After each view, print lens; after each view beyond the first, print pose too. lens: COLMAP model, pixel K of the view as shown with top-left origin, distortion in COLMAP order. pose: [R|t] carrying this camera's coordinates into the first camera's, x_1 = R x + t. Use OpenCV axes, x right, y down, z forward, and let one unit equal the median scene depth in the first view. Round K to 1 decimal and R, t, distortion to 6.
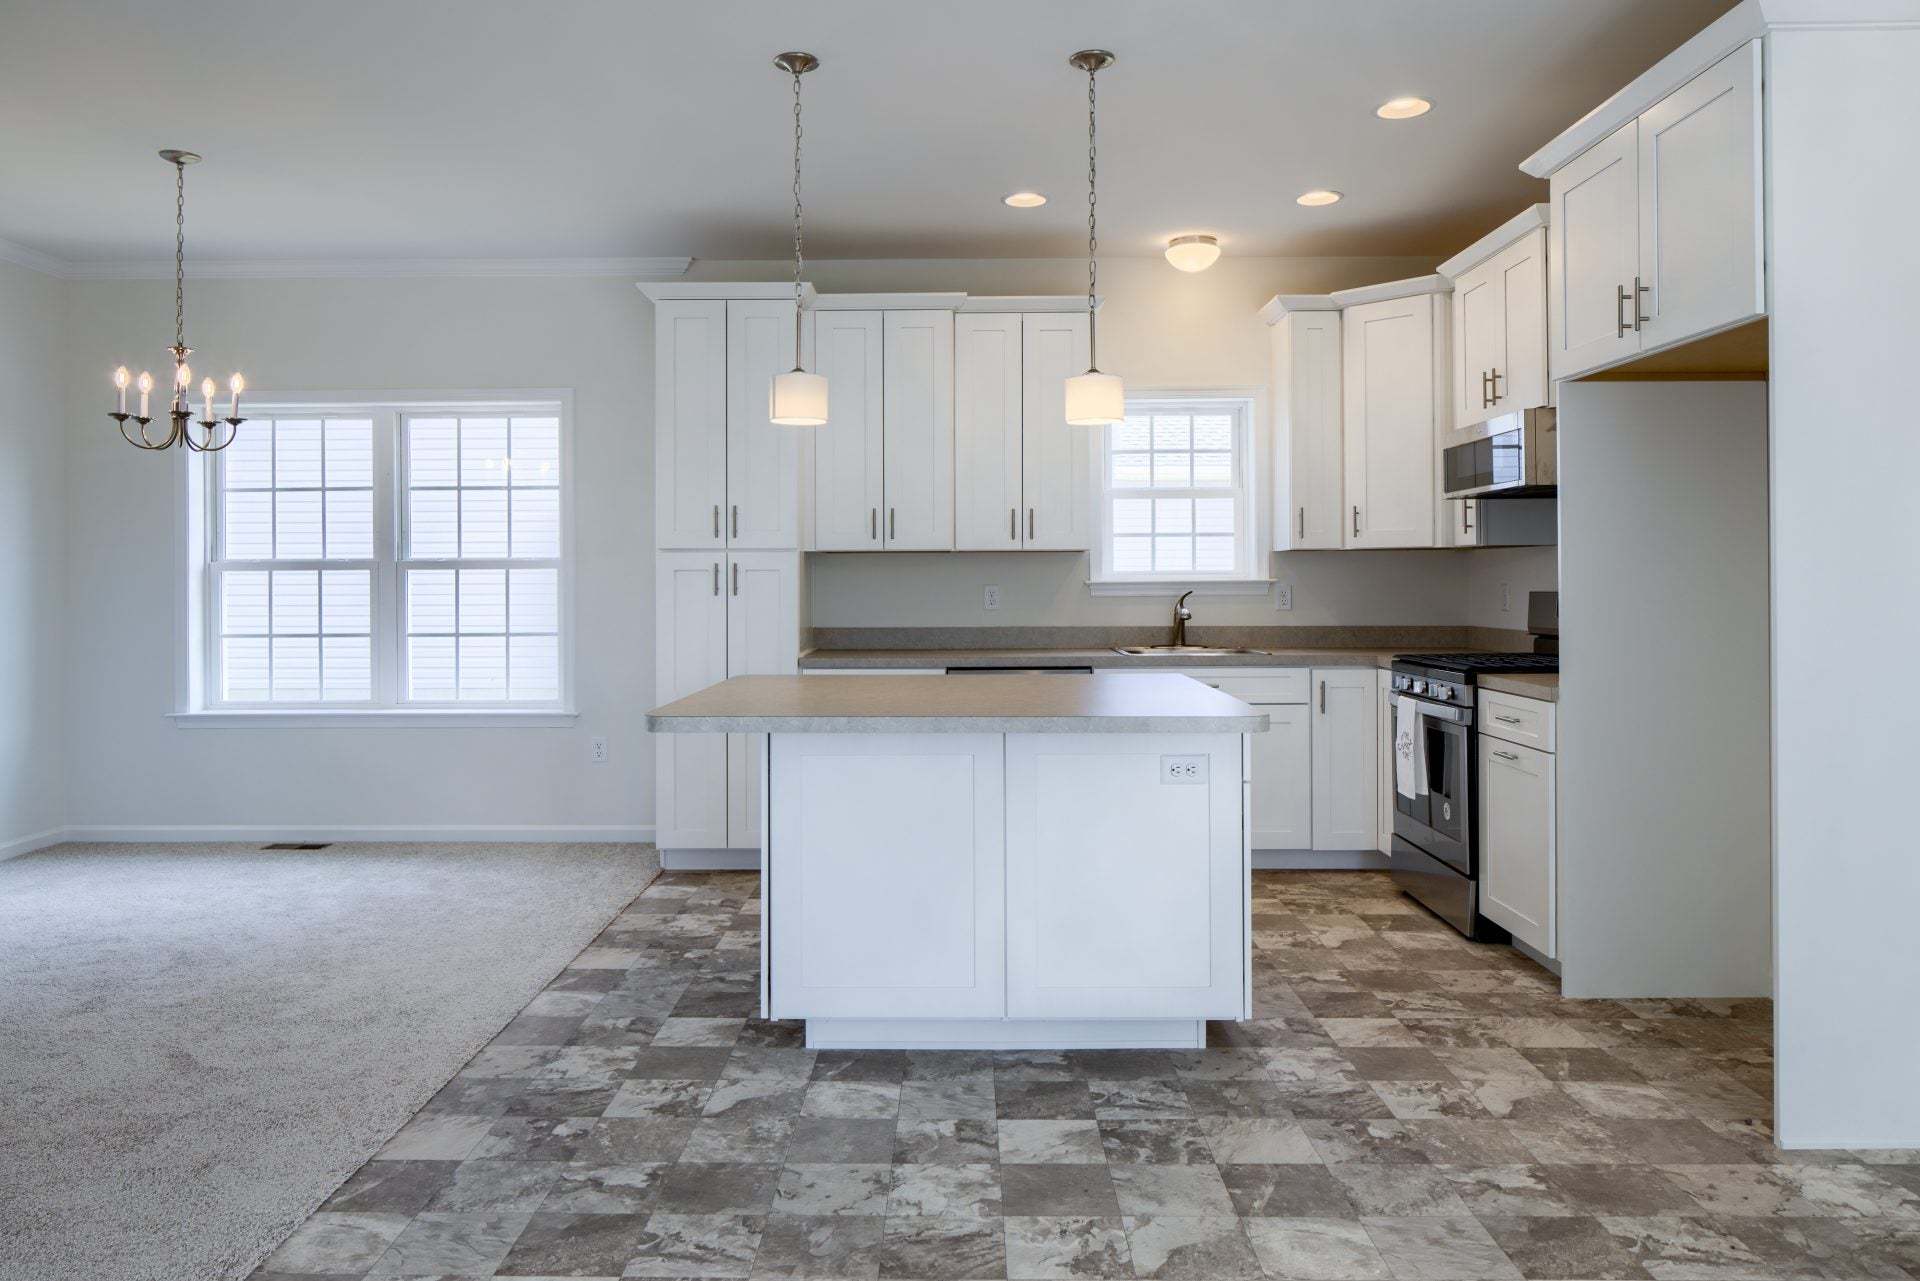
lens RADIAL K [[1307.4, 0, 934.3], [0, 1307.4, 570.5], [0, 0, 1]] dist [-0.010363, 0.001931]
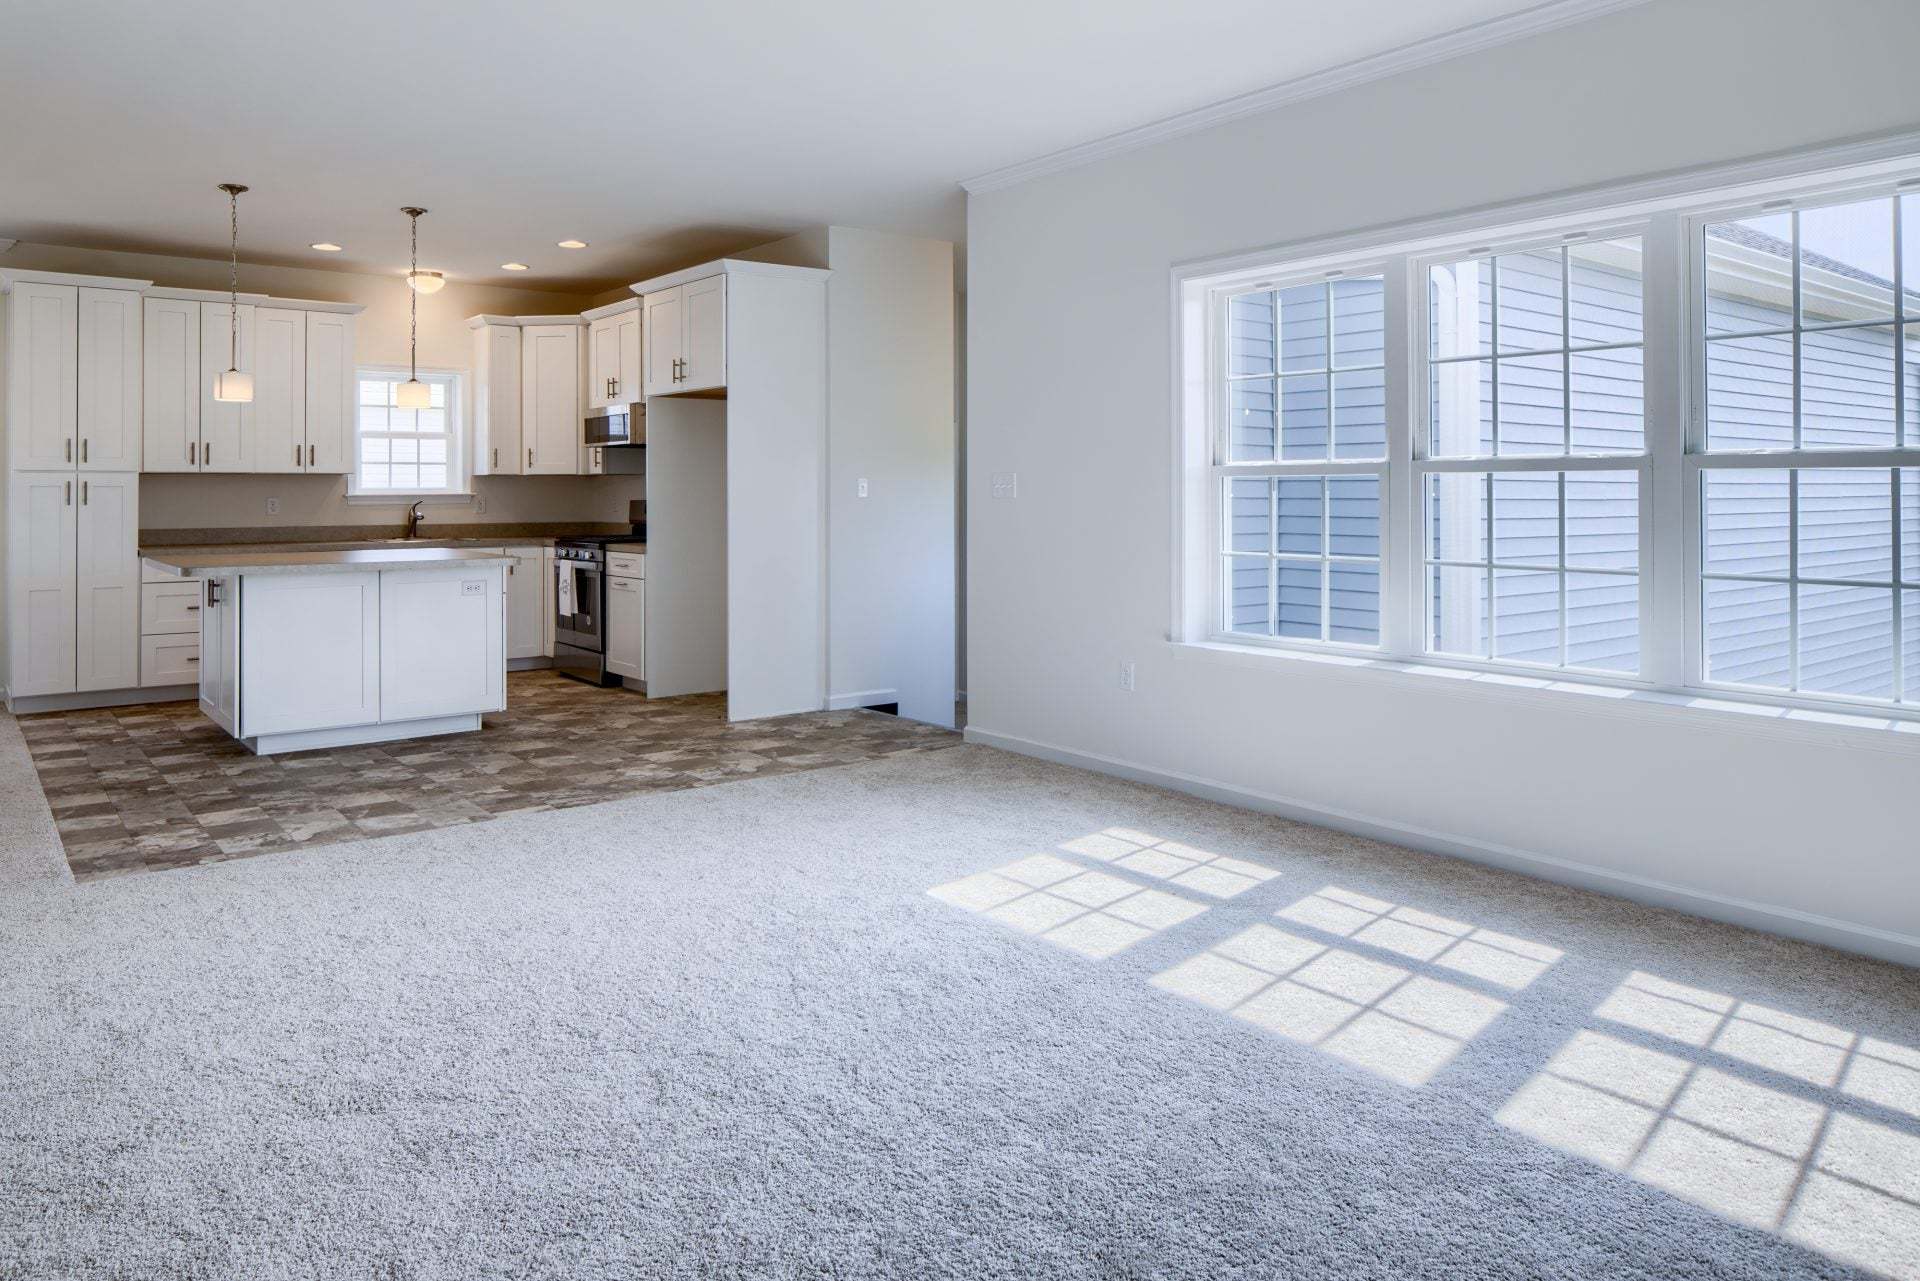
lens RADIAL K [[1320.0, 0, 963.1], [0, 1320.0, 478.3], [0, 0, 1]] dist [-0.006533, -0.002752]
pose [[0.772724, 0.007595, 0.634697, -0.332261], [-0.004444, 0.999969, -0.006555, -0.004053], [-0.634726, 0.002245, 0.772734, -0.673011]]
